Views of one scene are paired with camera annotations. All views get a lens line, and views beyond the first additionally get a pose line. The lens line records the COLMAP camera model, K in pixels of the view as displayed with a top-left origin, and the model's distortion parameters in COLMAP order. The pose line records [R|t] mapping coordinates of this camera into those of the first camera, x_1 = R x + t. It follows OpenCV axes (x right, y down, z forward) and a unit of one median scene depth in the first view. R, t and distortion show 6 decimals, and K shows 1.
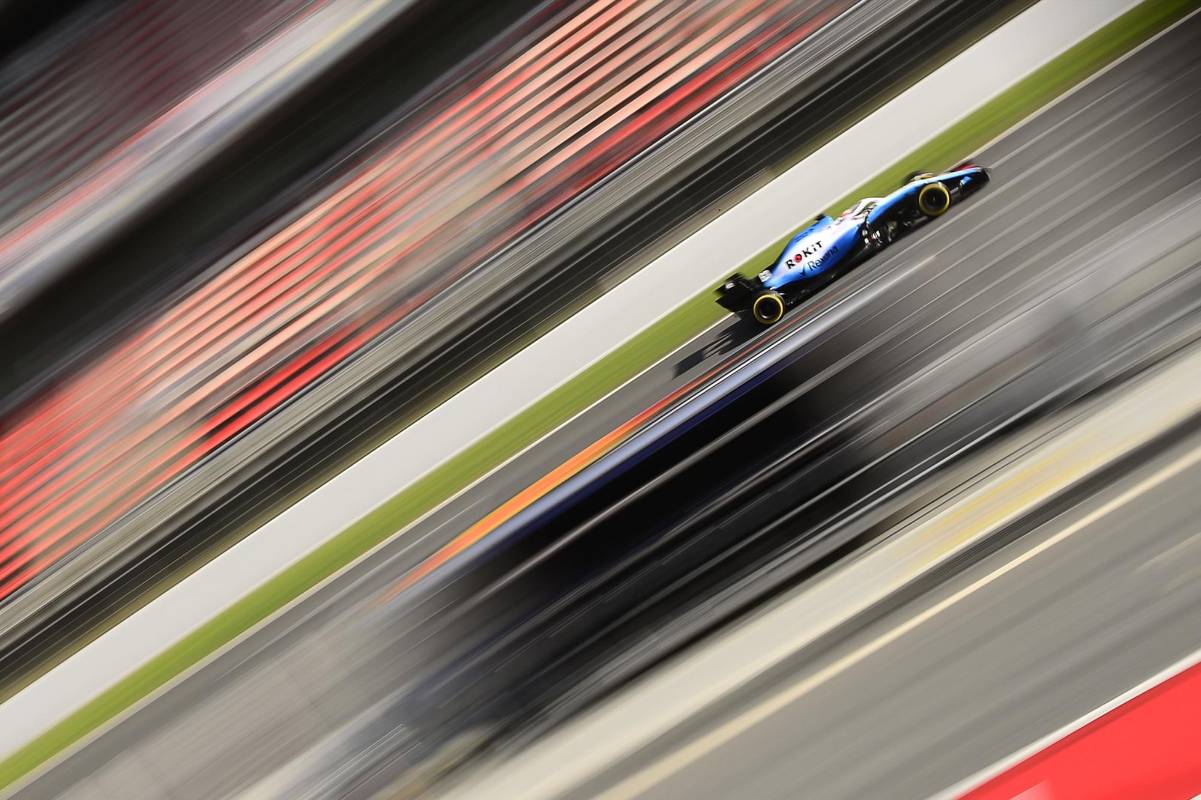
lens RADIAL K [[2597.1, 0, 600.5], [0, 2597.1, 400.0], [0, 0, 1]] dist [-0.055416, 0.261482]
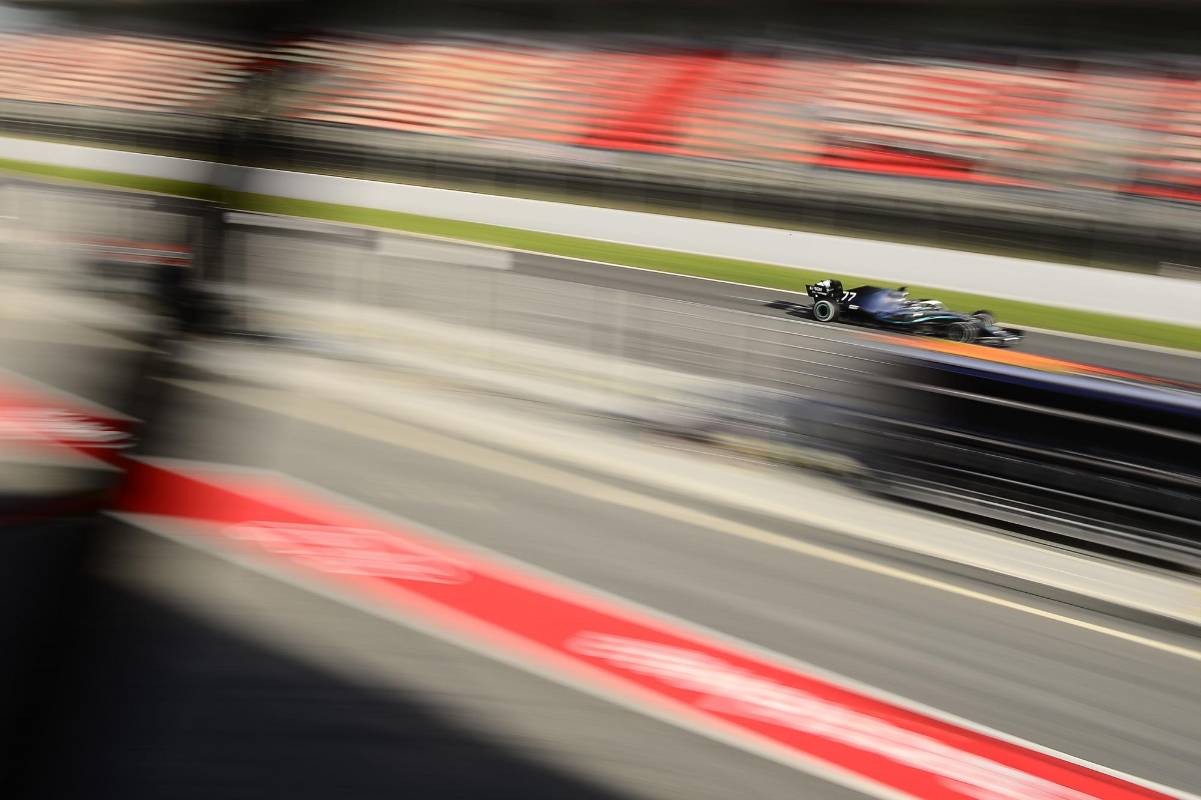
lens RADIAL K [[2597.1, 0, 600.5], [0, 2597.1, 400.0], [0, 0, 1]] dist [-0.055416, 0.261482]
pose [[0.624920, 0.673301, -0.395147, 0.389929], [-0.592123, 0.738647, 0.322165, -0.256050], [0.508788, 0.032649, 0.860272, -0.202648]]
